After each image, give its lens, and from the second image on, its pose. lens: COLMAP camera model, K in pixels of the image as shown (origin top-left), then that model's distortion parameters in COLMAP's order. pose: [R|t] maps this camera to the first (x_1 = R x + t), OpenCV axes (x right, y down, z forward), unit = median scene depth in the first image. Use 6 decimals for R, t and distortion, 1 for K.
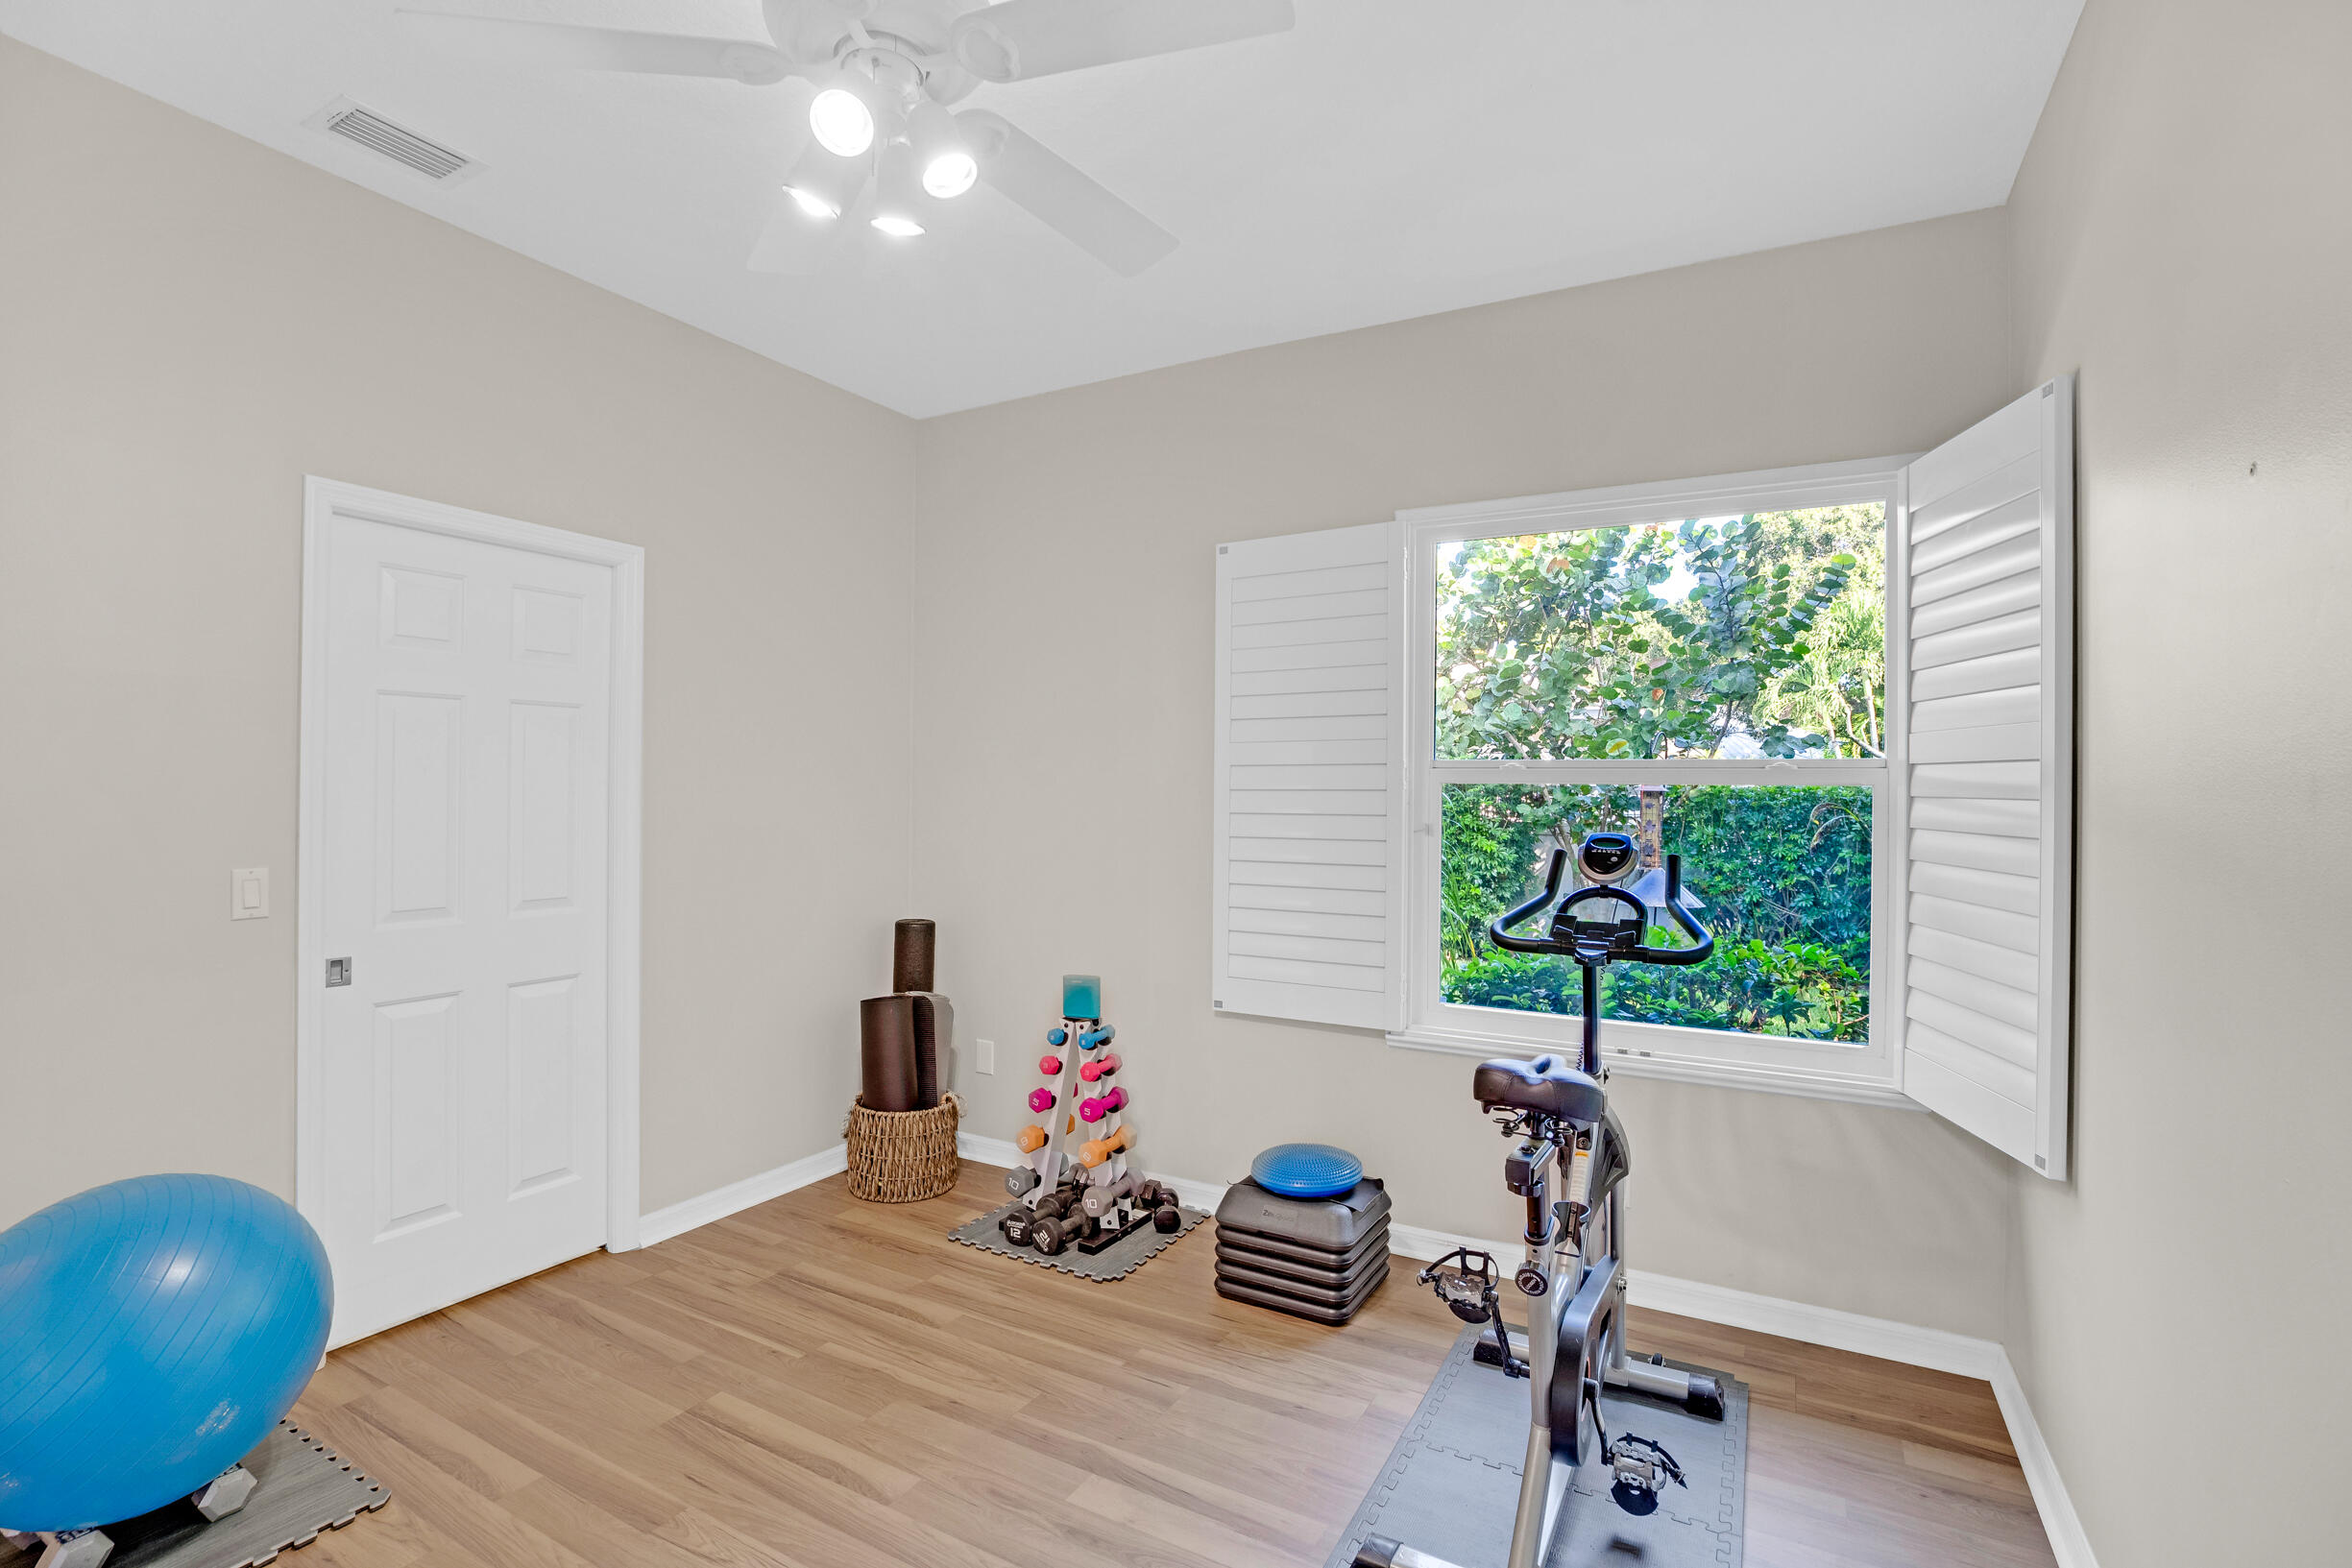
lens RADIAL K [[1108.0, 0, 1168.2], [0, 1108.0, 776.9], [0, 0, 1]] dist [-0.001614, 0.000057]
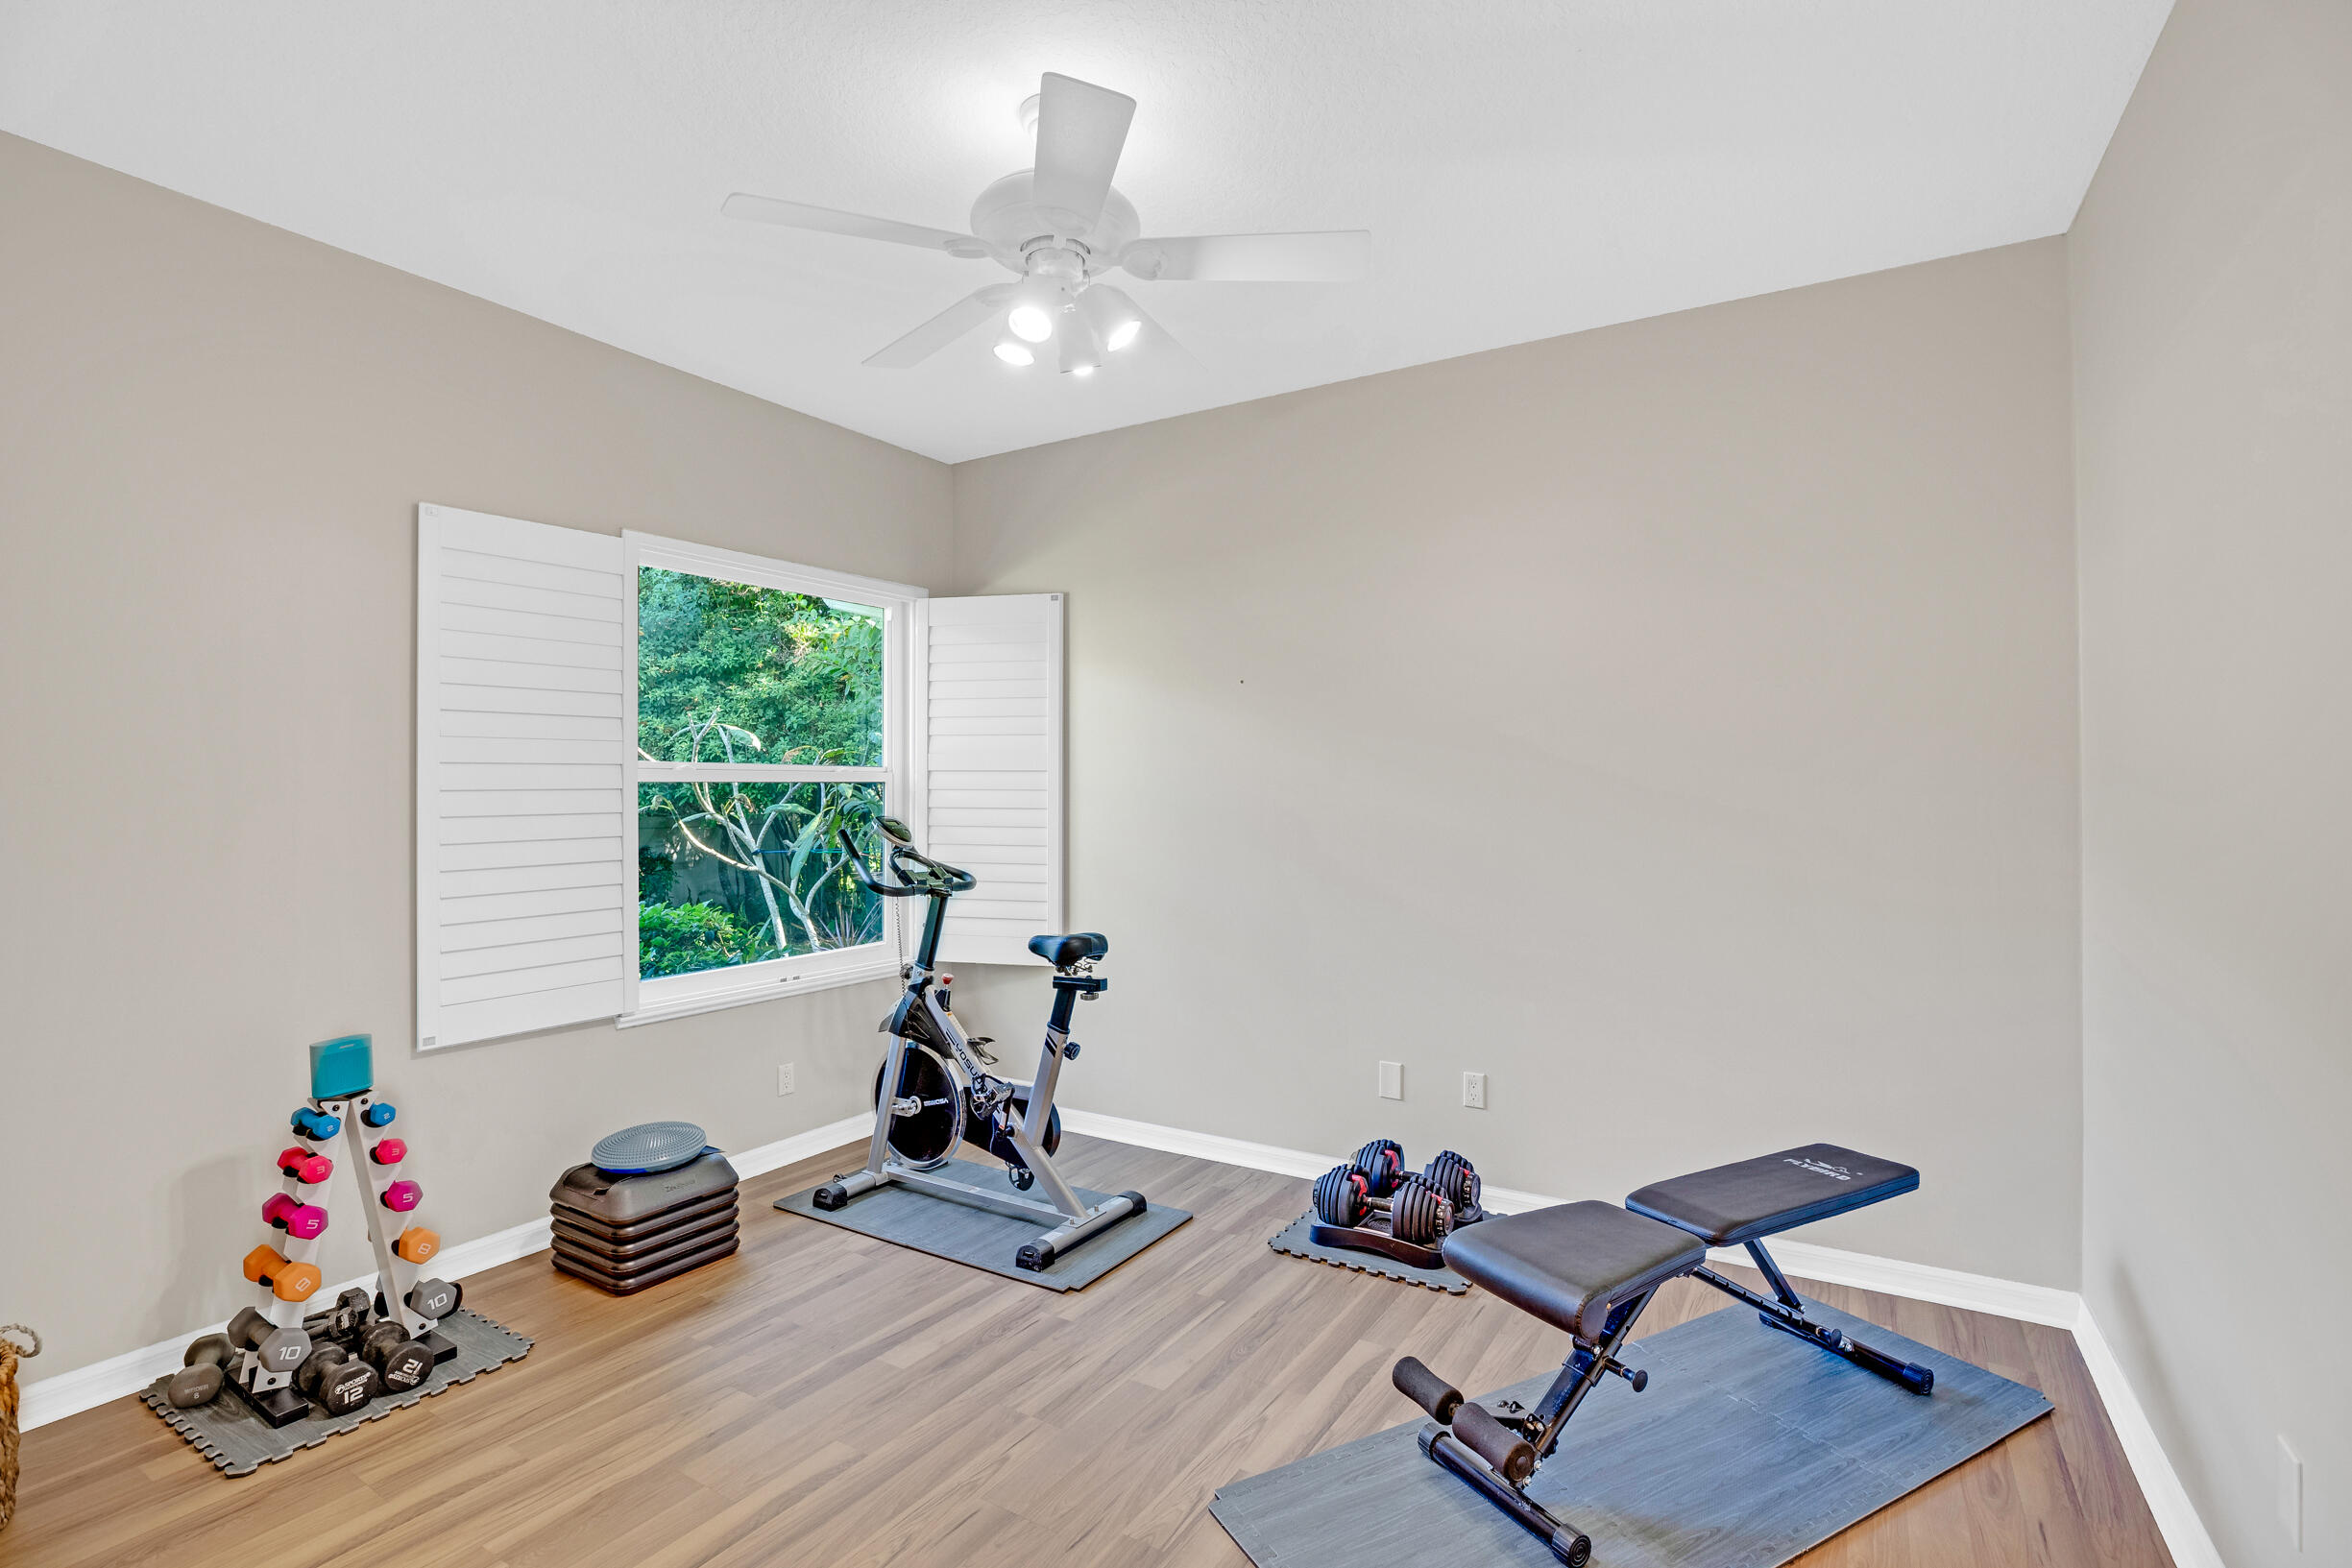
lens RADIAL K [[1108.0, 0, 1168.2], [0, 1108.0, 776.9], [0, 0, 1]] dist [-0.001614, 0.000057]
pose [[0.055080, 0.001834, 0.998480, -0.951434], [0.001790, 0.999997, -0.001936, 0.005020], [-0.998480, 0.001894, 0.055077, 0.474819]]
